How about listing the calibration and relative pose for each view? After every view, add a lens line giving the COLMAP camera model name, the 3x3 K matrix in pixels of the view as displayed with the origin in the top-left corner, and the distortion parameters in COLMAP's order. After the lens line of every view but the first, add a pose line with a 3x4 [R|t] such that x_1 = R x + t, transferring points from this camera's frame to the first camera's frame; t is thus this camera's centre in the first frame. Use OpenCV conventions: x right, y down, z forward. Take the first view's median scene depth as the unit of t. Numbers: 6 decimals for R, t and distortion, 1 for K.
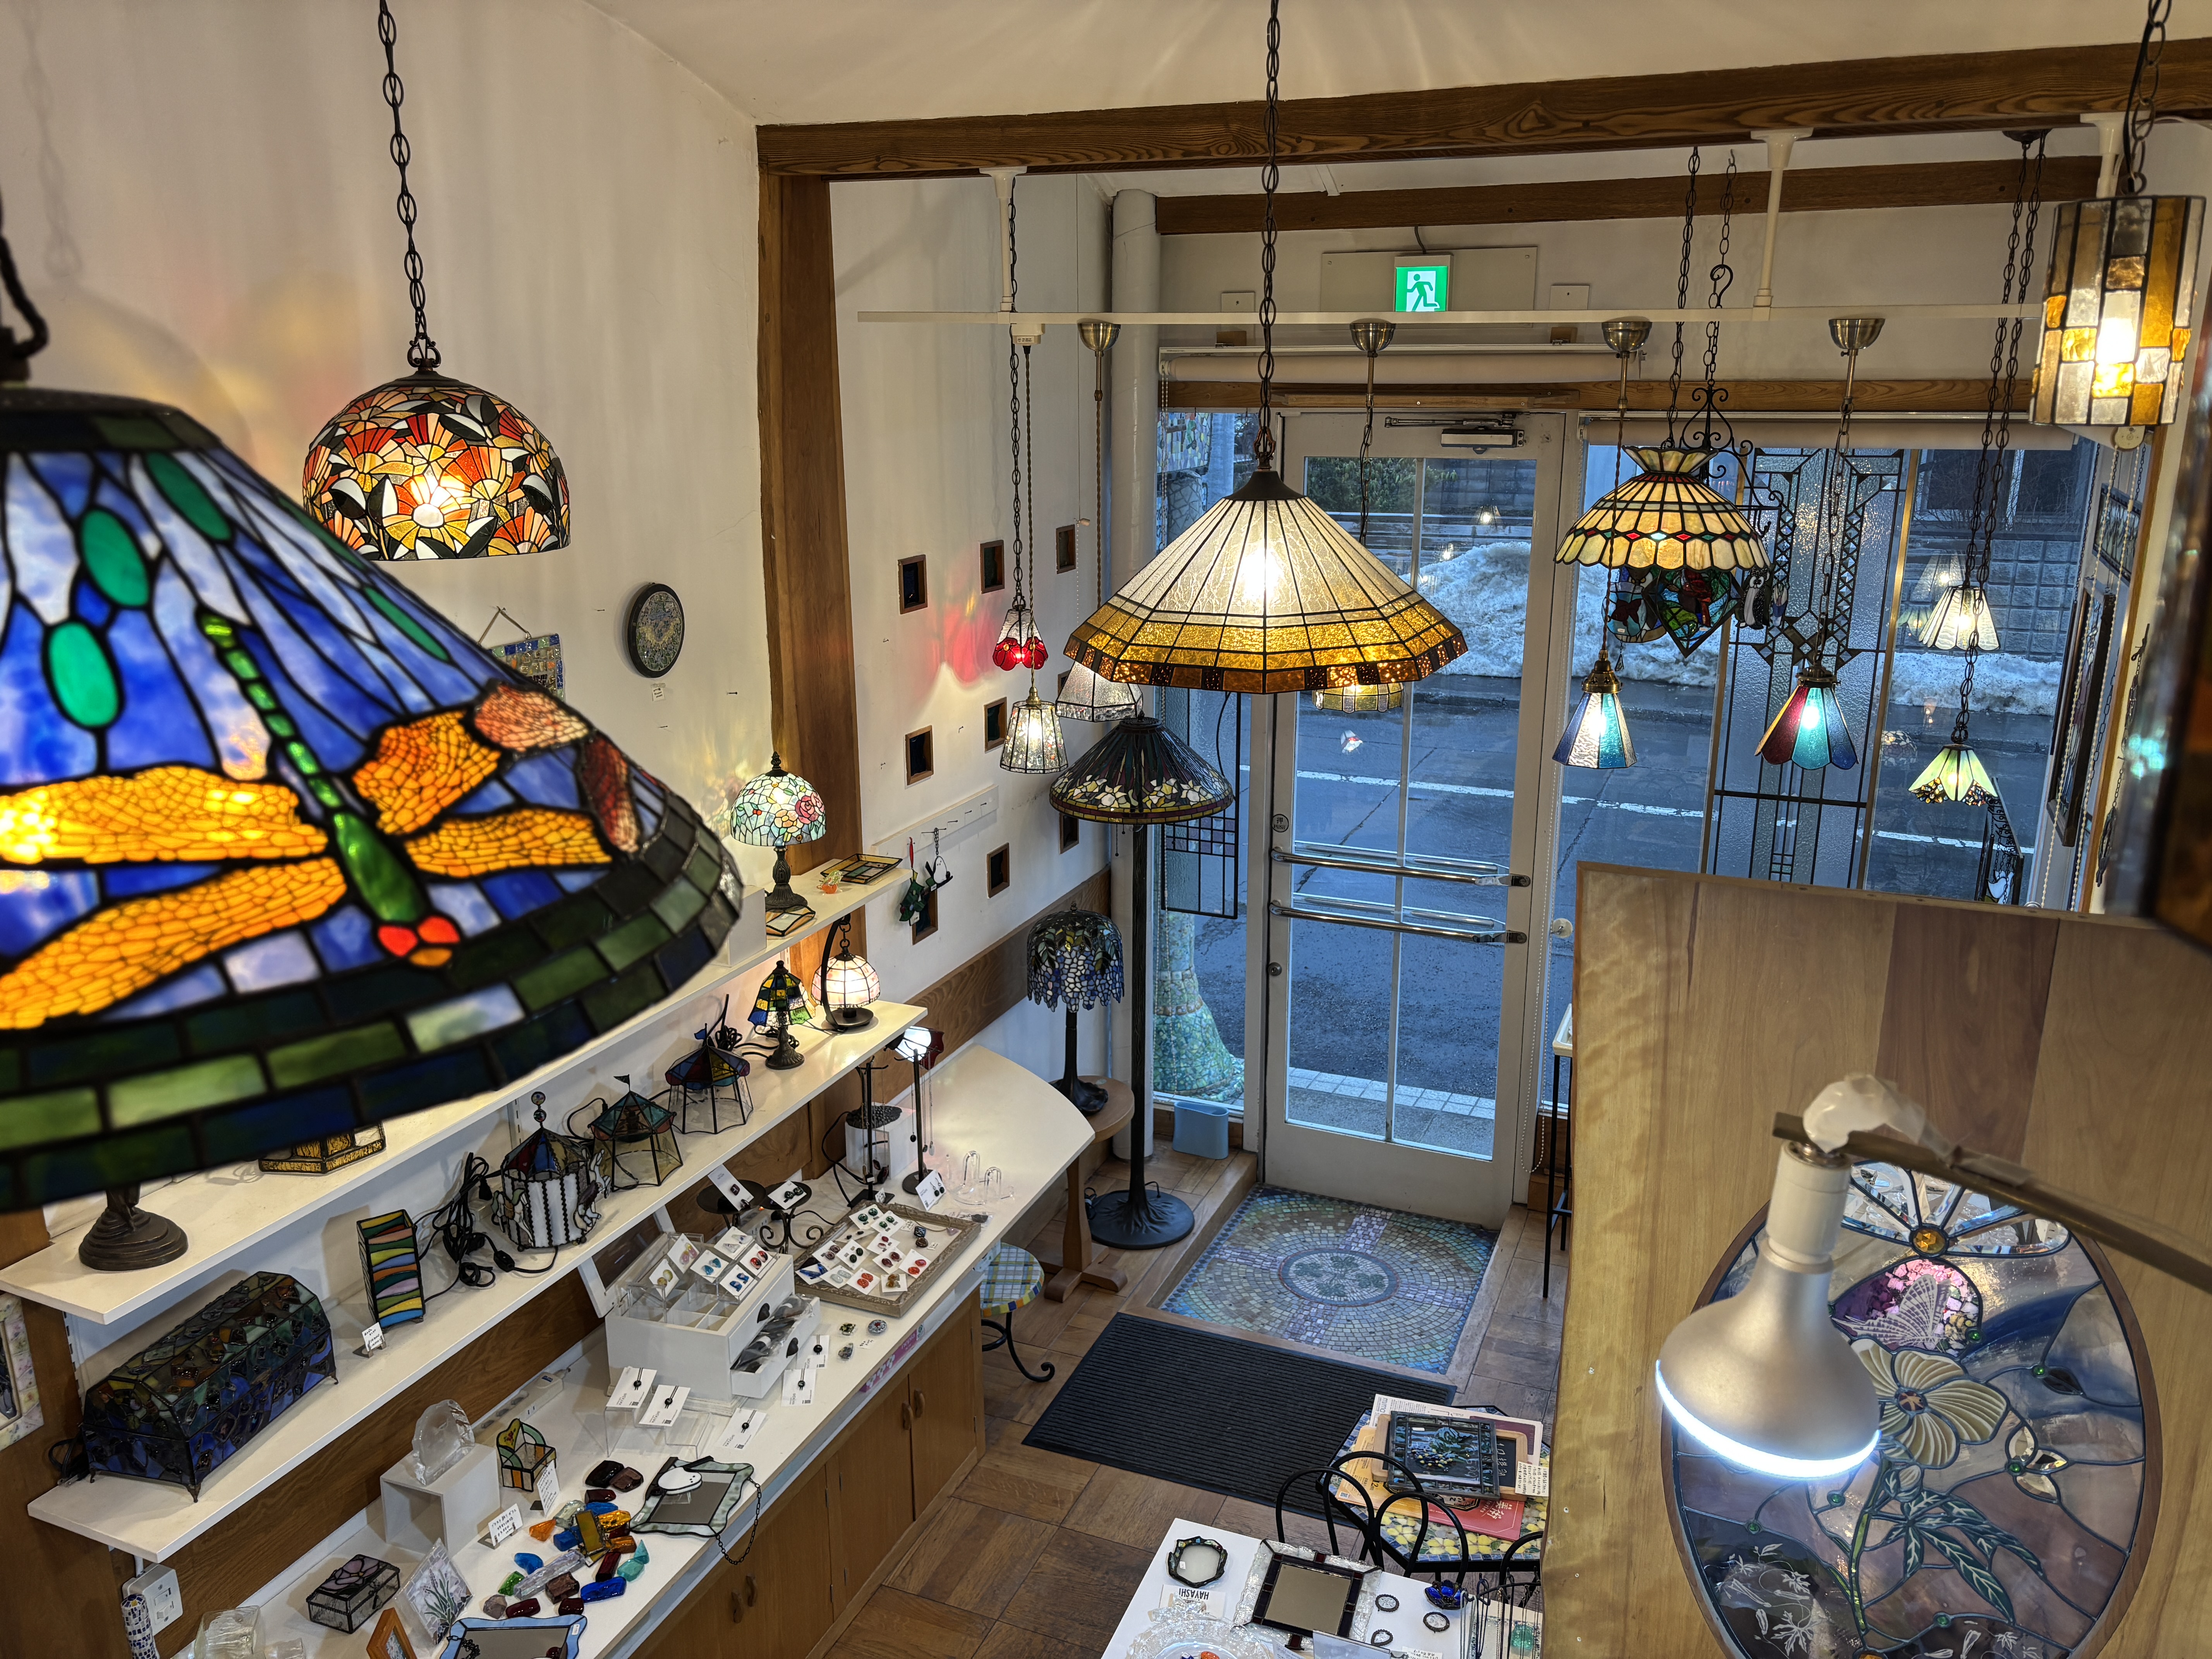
lens RADIAL K [[1688.8, 0, 1102.8], [0, 1688.8, 822.4], [0, 0, 1]] dist [0.070487, -0.074959]
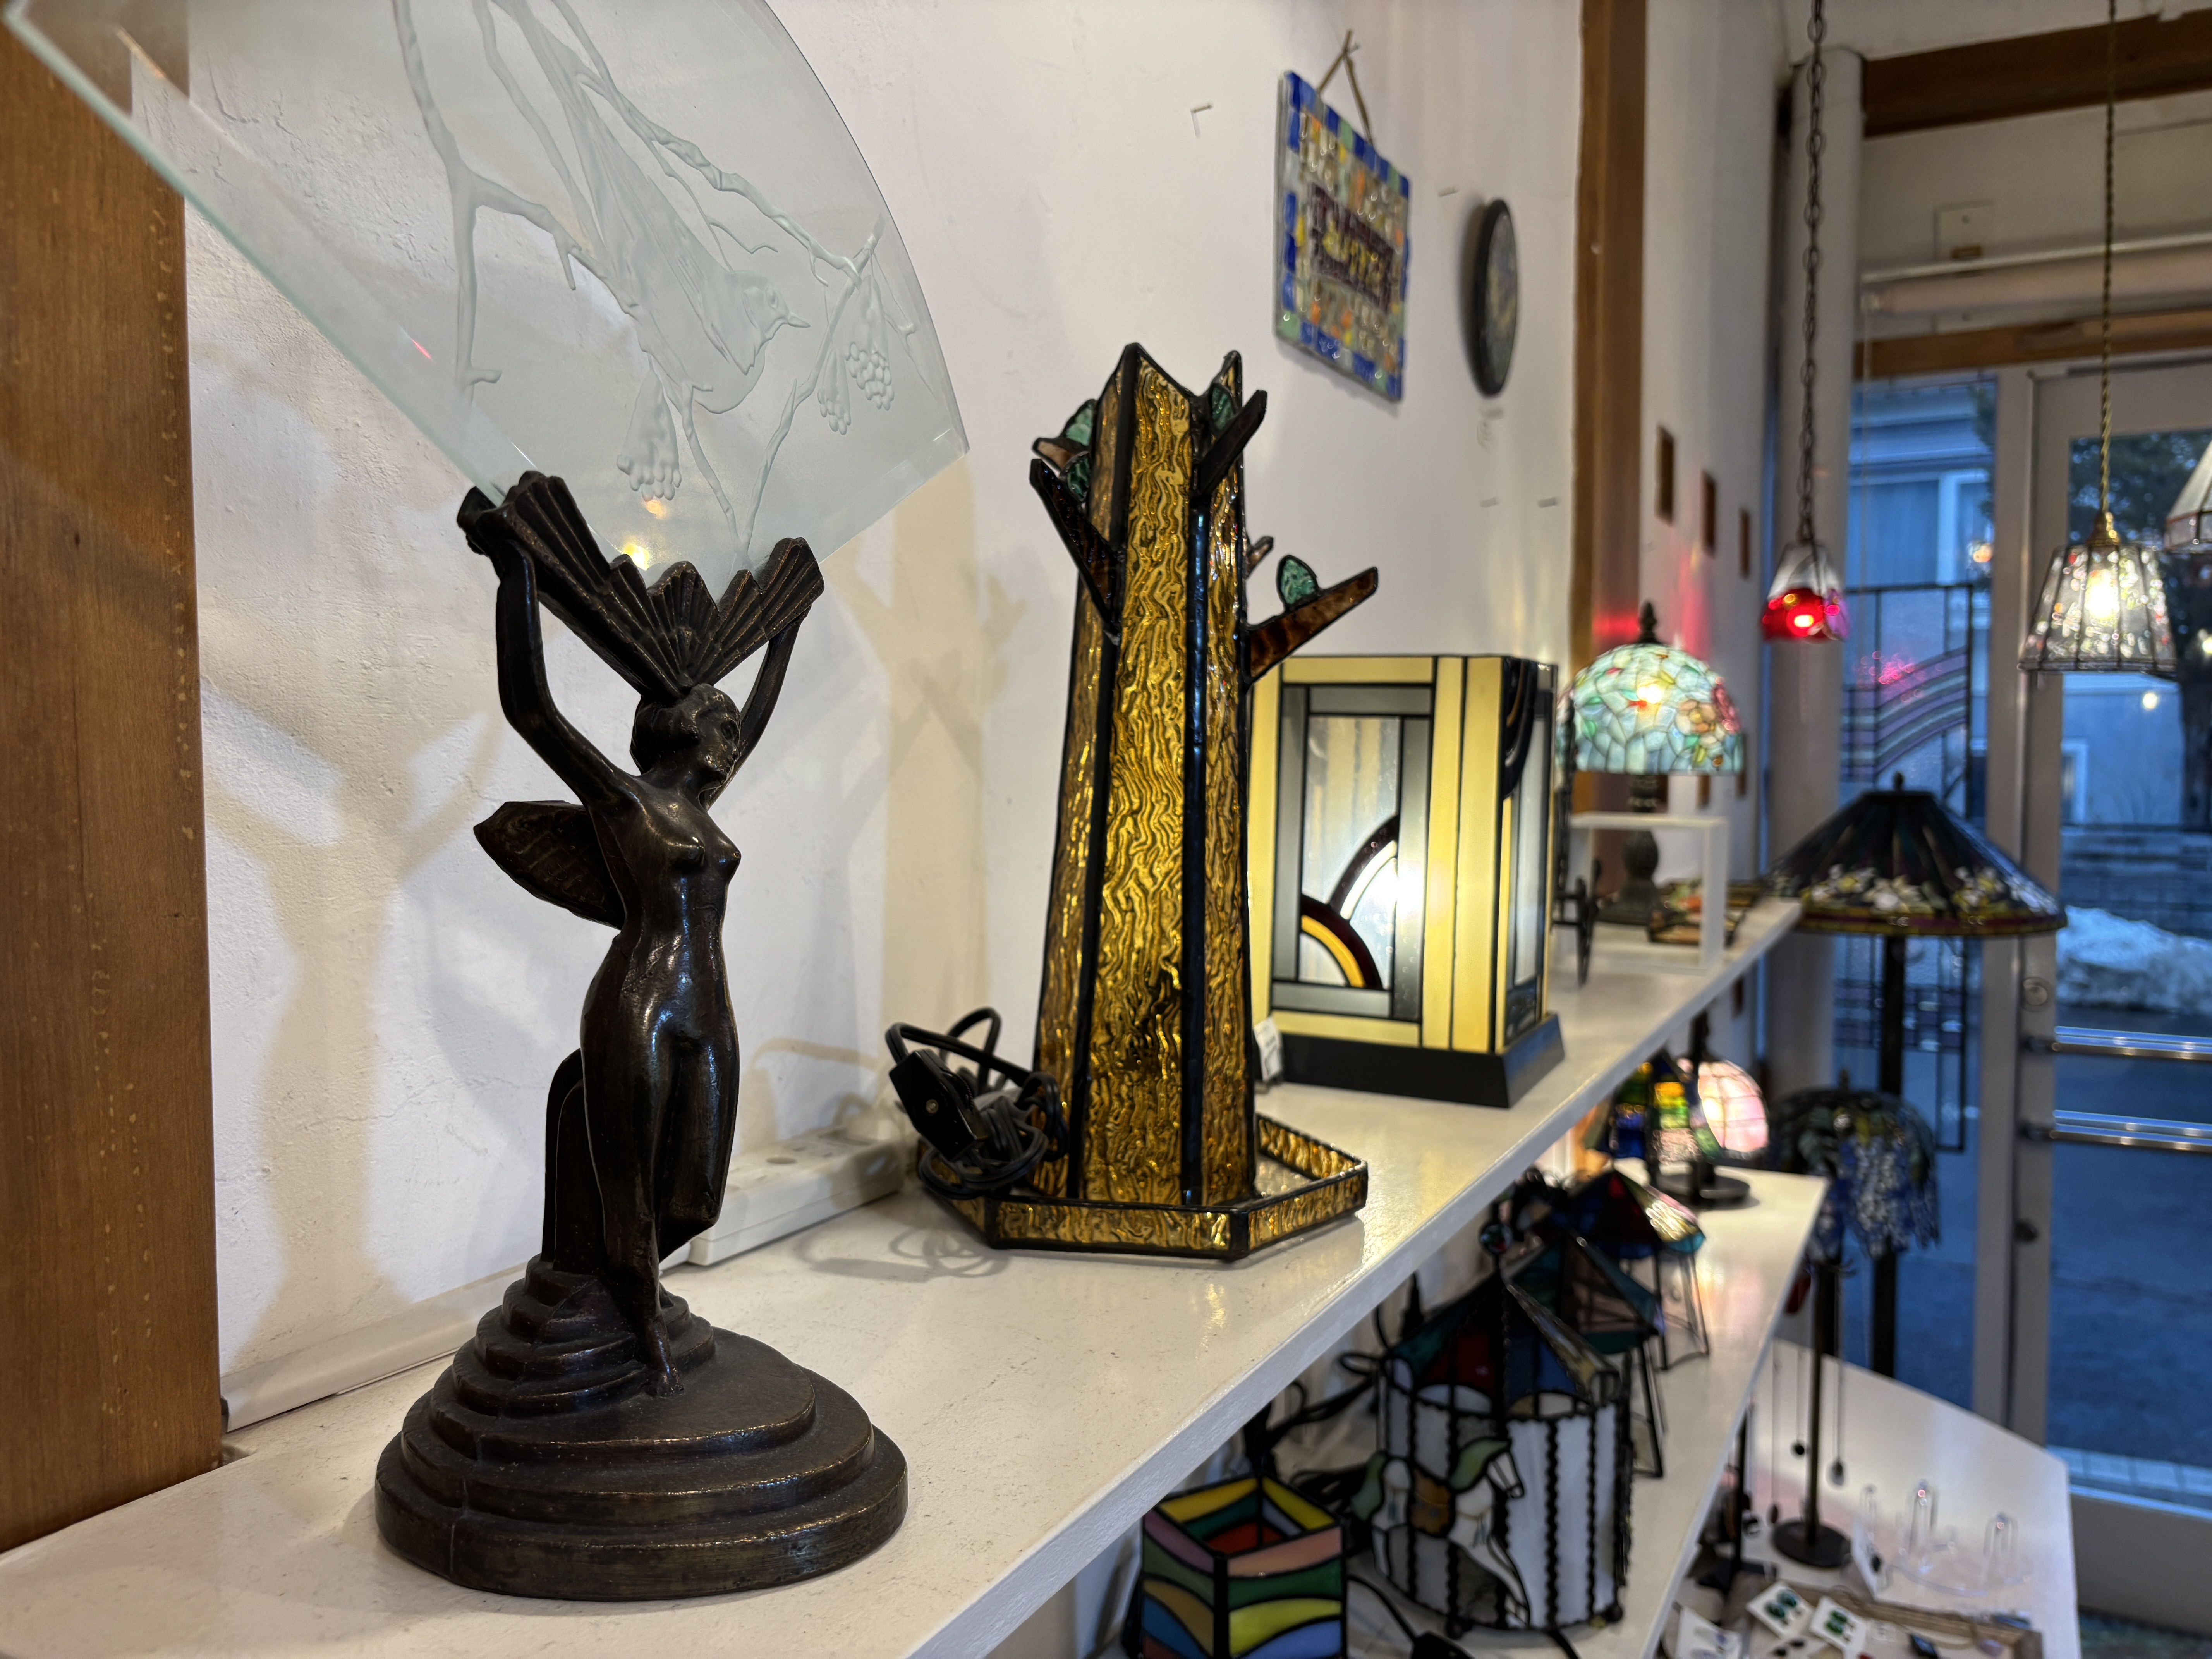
lens RADIAL K [[1695.2, 0, 1106.0], [0, 1695.2, 829.5], [0, 0, 1]] dist [0.074577, -0.106749]
pose [[0.997447, 0.010183, -0.070674, -0.390871], [-0.025137, 0.976495, -0.214071, 0.168992], [0.066833, 0.215302, 0.974258, 0.625532]]
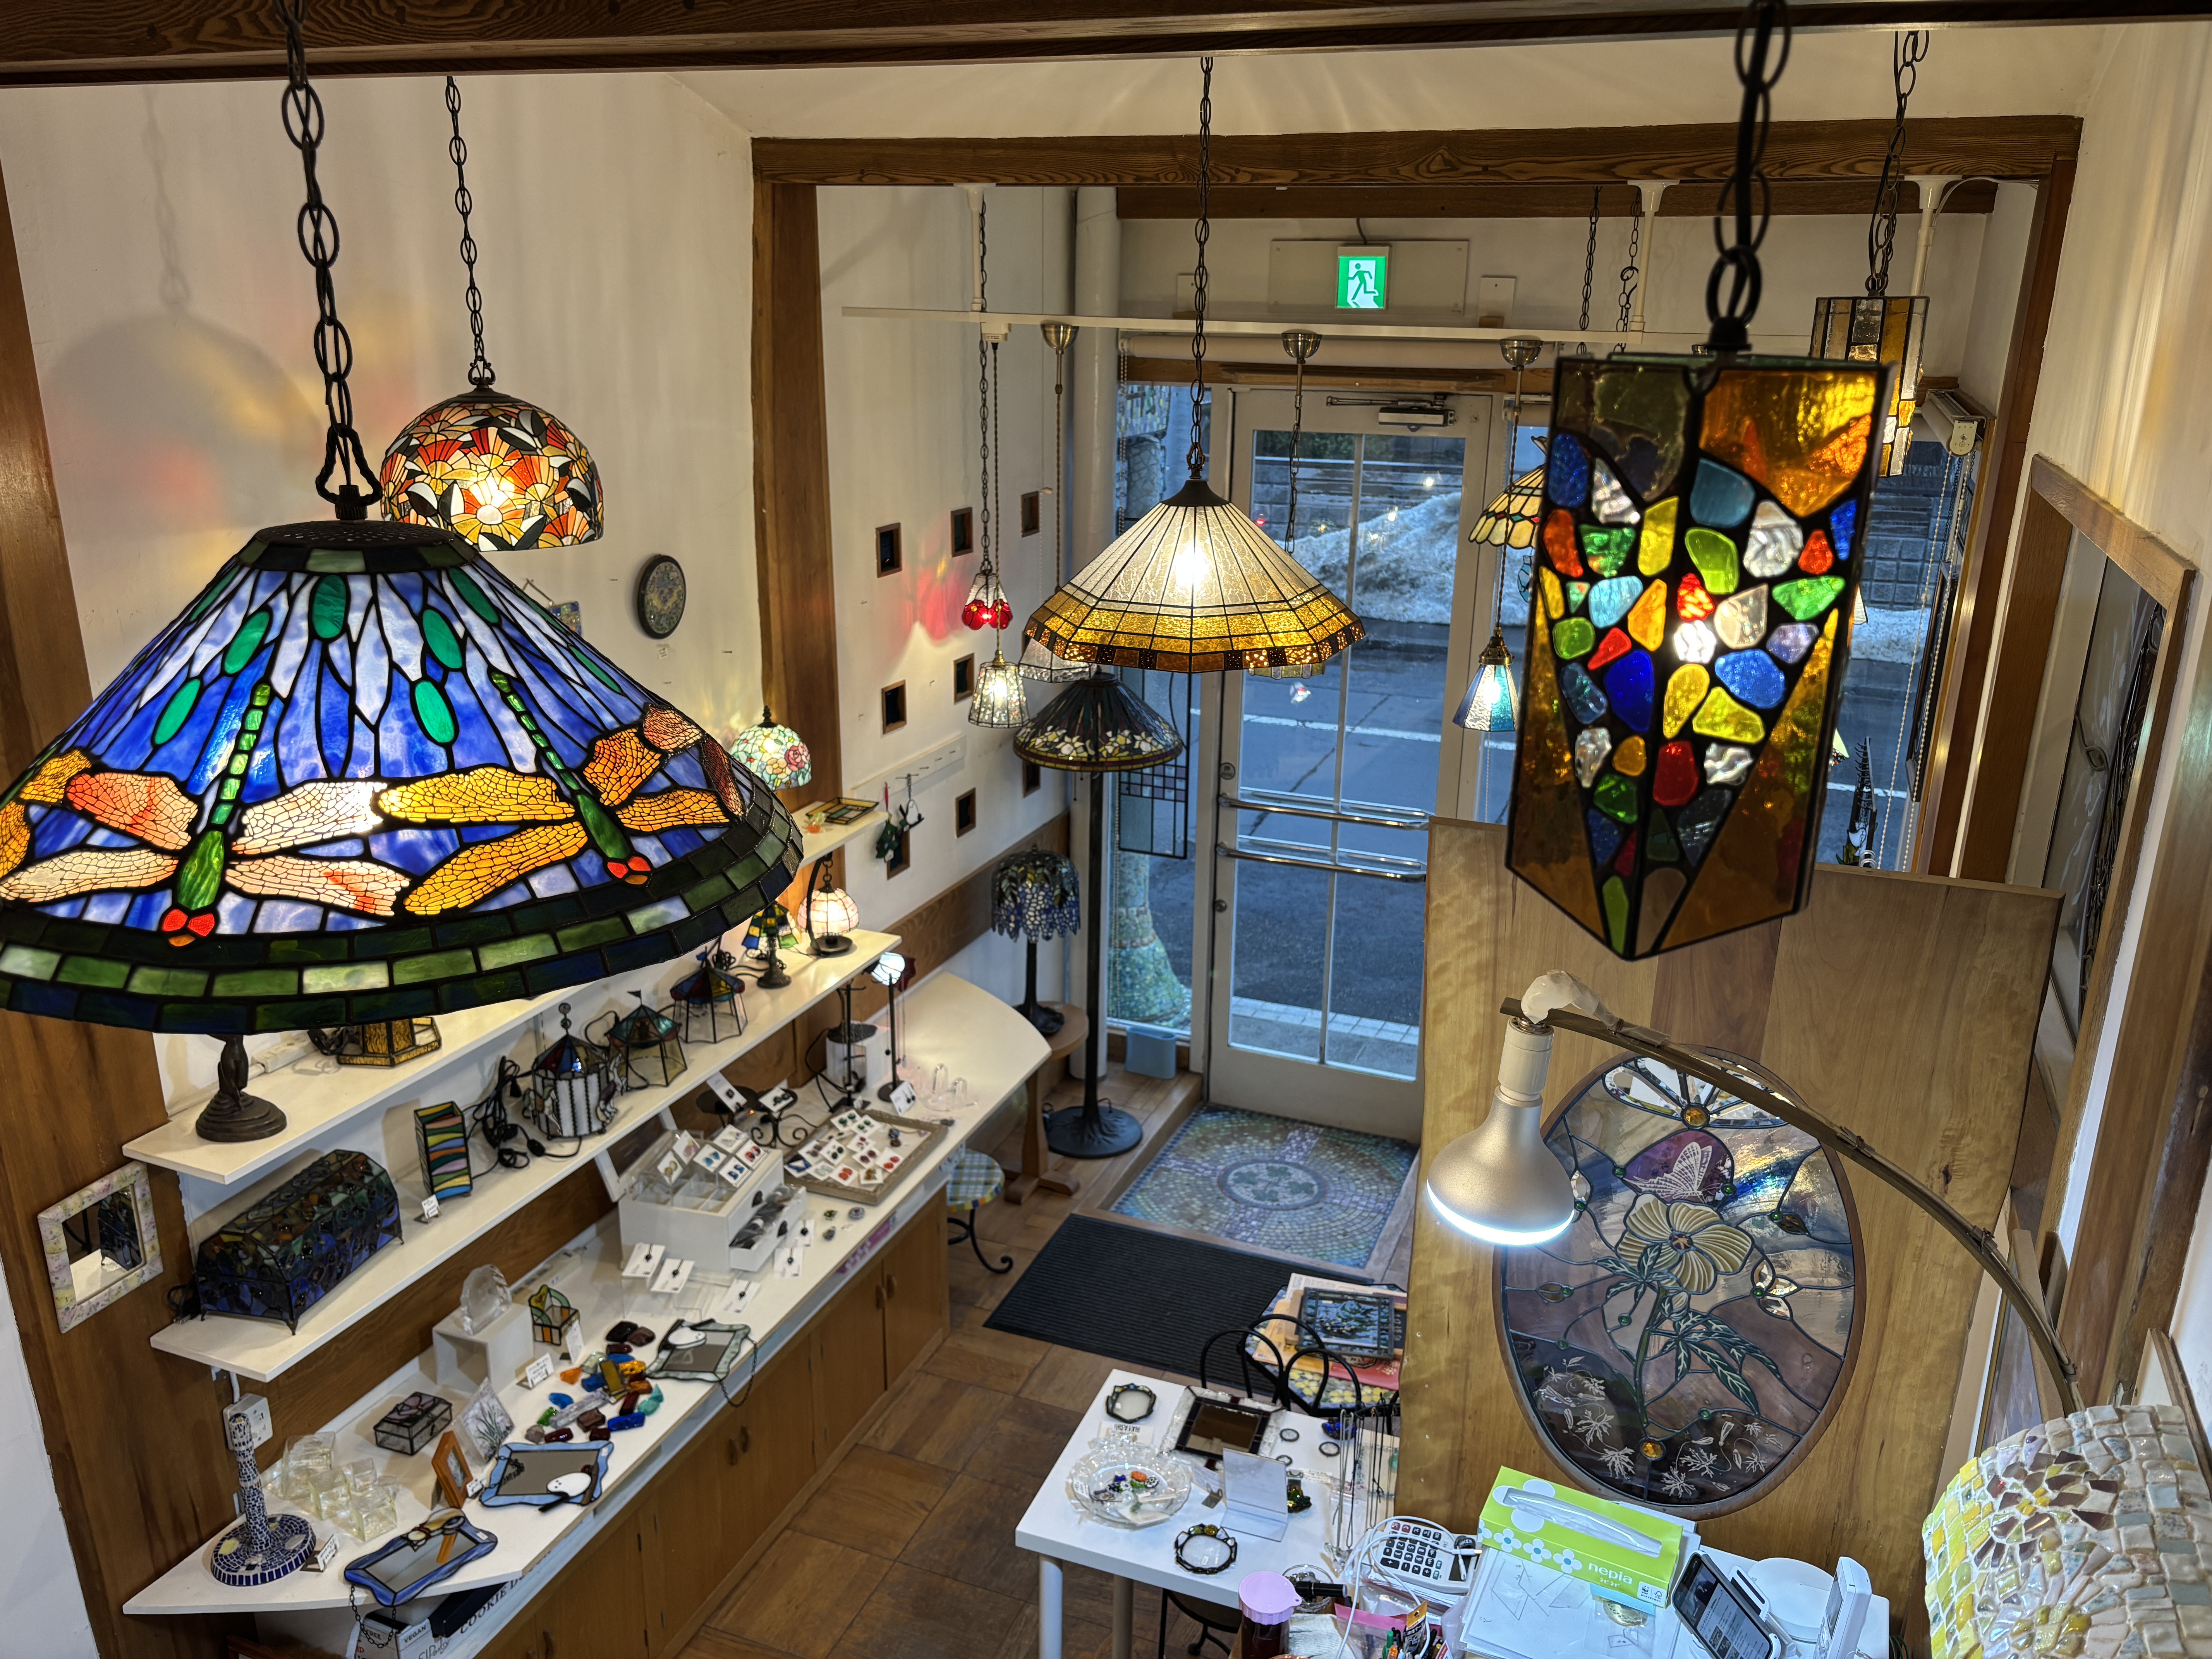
lens RADIAL K [[1695.2, 0, 1106.0], [0, 1695.2, 829.5], [0, 0, 1]] dist [0.074577, -0.106749]
pose [[0.999707, 0.010027, 0.022009, 0.007913], [-0.010915, 0.999115, 0.040626, -0.010029], [-0.021583, -0.040854, 0.998932, -0.156535]]
